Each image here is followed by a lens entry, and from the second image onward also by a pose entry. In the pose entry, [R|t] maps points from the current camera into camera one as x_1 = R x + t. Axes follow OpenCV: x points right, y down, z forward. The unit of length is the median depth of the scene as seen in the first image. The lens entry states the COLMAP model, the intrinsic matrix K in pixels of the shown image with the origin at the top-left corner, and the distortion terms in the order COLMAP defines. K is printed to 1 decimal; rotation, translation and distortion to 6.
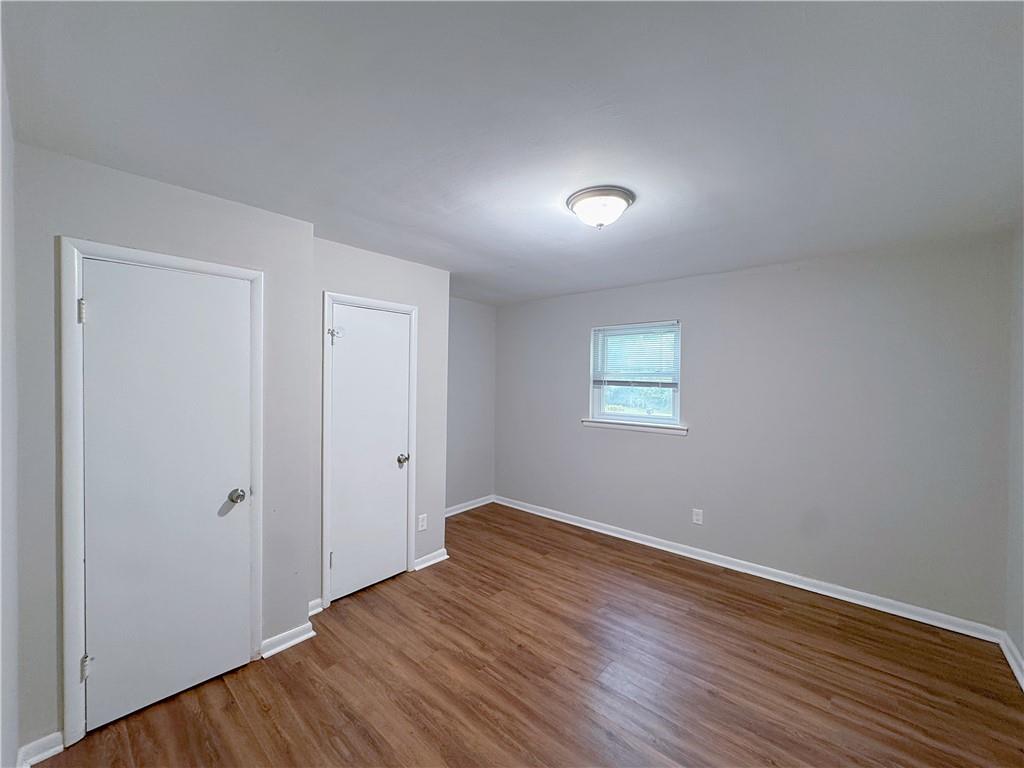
lens RADIAL K [[407.6, 0, 512.5], [0, 407.6, 383.0], [0, 0, 1]] dist [-0.001743, 0.000138]
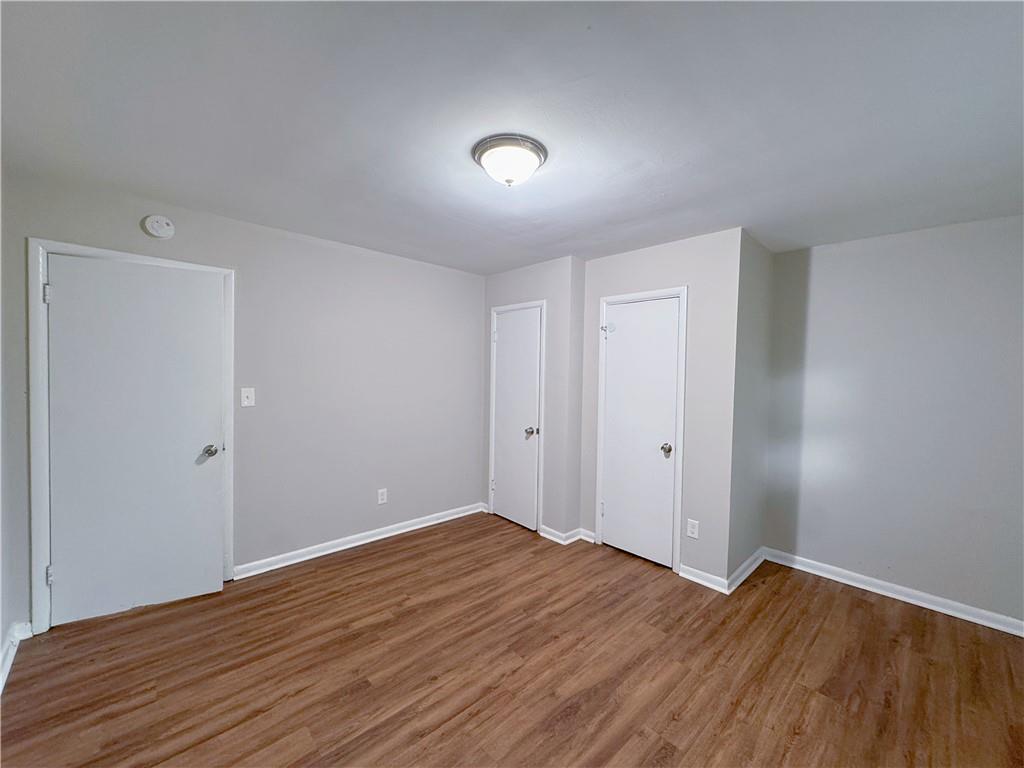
lens RADIAL K [[407.6, 0, 513.1], [0, 407.6, 384.7], [0, 0, 1]] dist [-0.001743, 0.000138]
pose [[-0.095851, 0.020385, -0.995187, 0.848391], [-0.034961, 0.999104, 0.023832, 0.028787], [0.994782, 0.037077, -0.095053, 0.846280]]
